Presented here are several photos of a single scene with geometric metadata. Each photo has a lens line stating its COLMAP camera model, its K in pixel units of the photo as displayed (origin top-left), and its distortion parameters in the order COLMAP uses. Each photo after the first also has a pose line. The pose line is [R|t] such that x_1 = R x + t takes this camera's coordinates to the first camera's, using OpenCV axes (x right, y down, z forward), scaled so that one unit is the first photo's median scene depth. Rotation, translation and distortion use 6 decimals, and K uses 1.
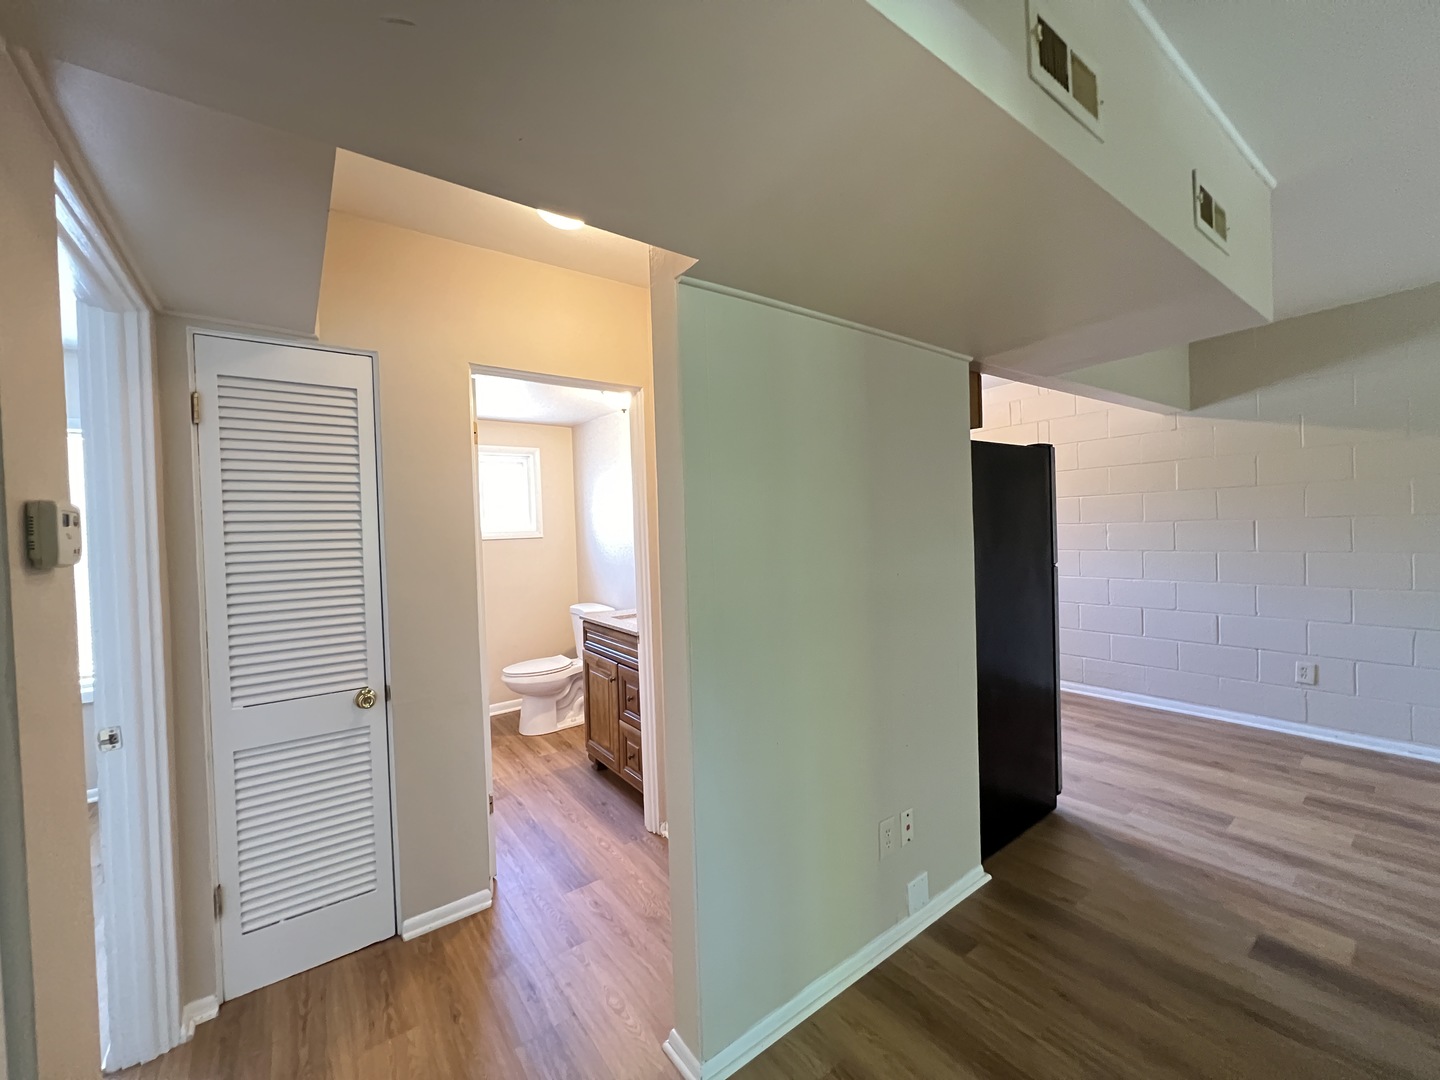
lens RADIAL K [[582.4, 0, 717.0], [0, 582.4, 538.1], [0, 0, 1]] dist [-0.002347, -0.000242]
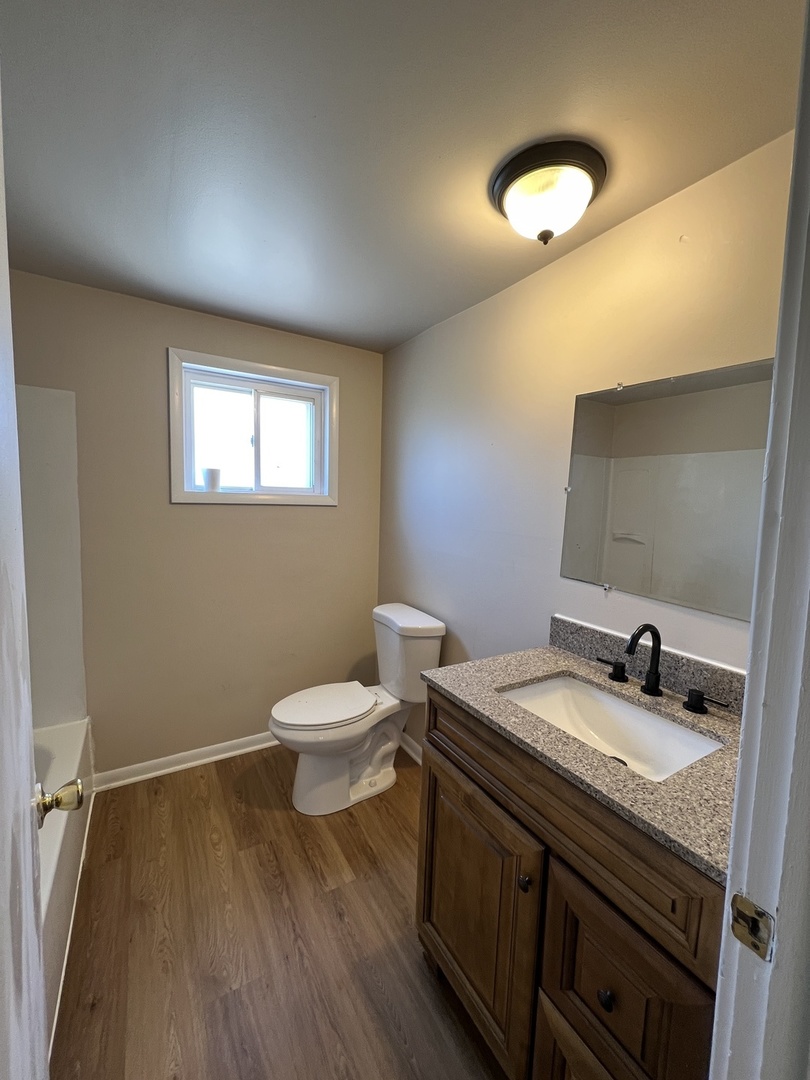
lens RADIAL K [[433.5, 0, 405.0], [0, 433.5, 540.0], [0, 0, 1]] dist [-0.001551, 0.000346]
pose [[0.993551, 0.067237, -0.091294, -0.191991], [-0.060790, 0.995576, 0.071651, -0.002716], [0.095708, -0.065639, 0.993243, 0.554939]]
